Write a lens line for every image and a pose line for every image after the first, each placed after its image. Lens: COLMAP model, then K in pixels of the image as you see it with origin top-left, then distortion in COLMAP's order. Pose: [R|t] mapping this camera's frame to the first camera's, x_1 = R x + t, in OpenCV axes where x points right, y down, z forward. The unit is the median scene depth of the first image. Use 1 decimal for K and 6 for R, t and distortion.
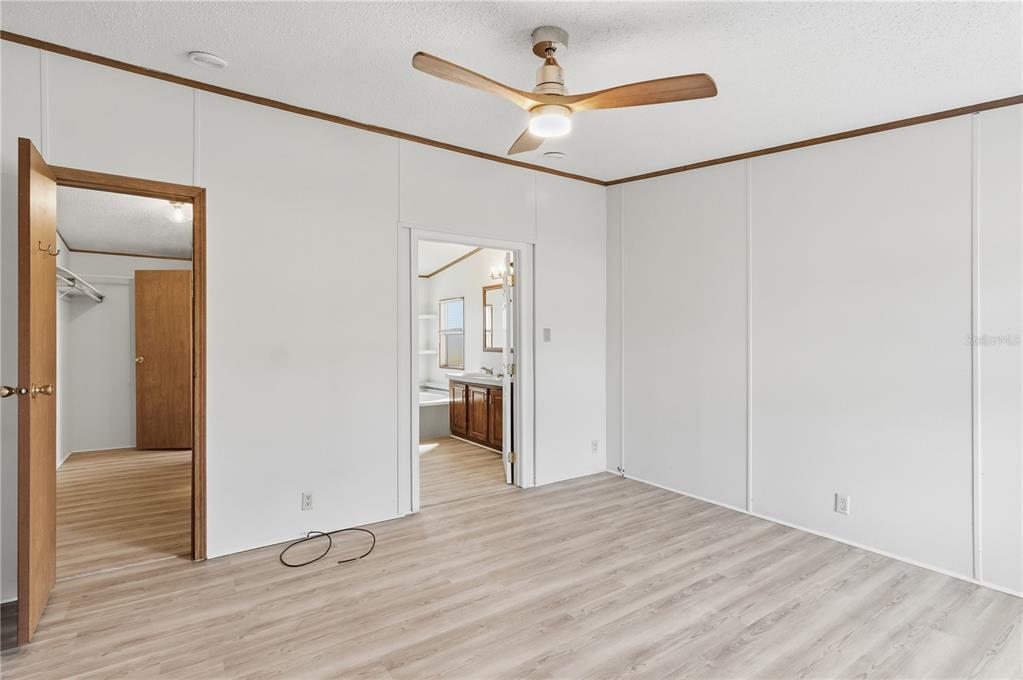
lens RADIAL K [[489.6, 0, 515.1], [0, 489.6, 341.3], [0, 0, 1]] dist [0.001527, 0.000210]
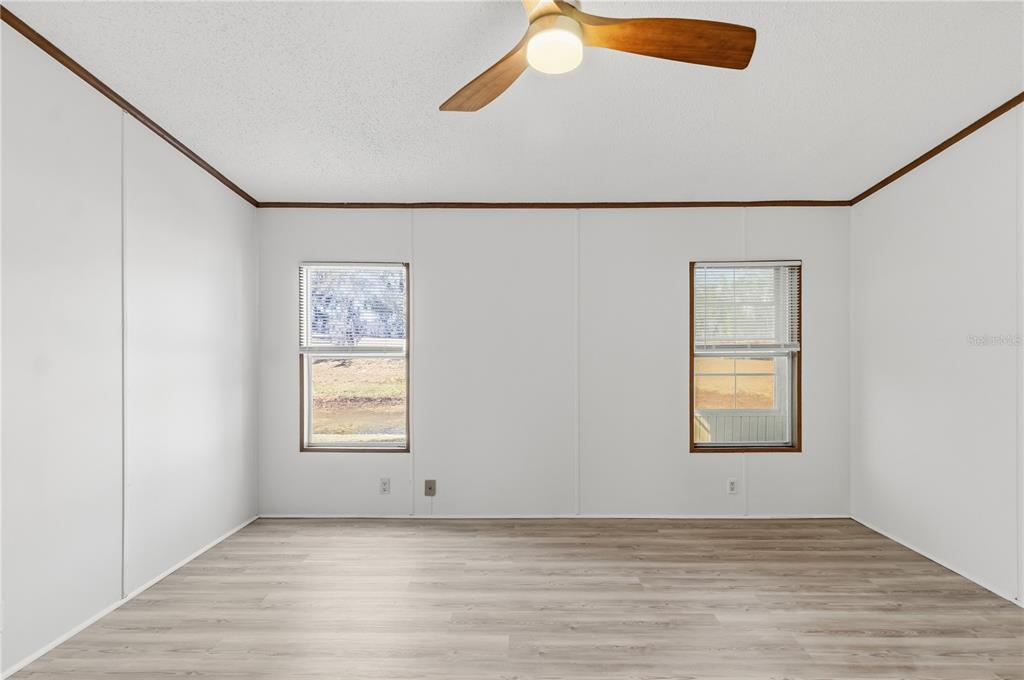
lens RADIAL K [[490.1, 0, 519.0], [0, 490.1, 345.3], [0, 0, 1]] dist [0.001527, 0.000210]
pose [[-0.815489, 0.009600, 0.578693, -0.248124], [0.004060, 0.999933, -0.010866, 0.006647], [-0.578759, -0.006512, -0.815473, 1.334999]]
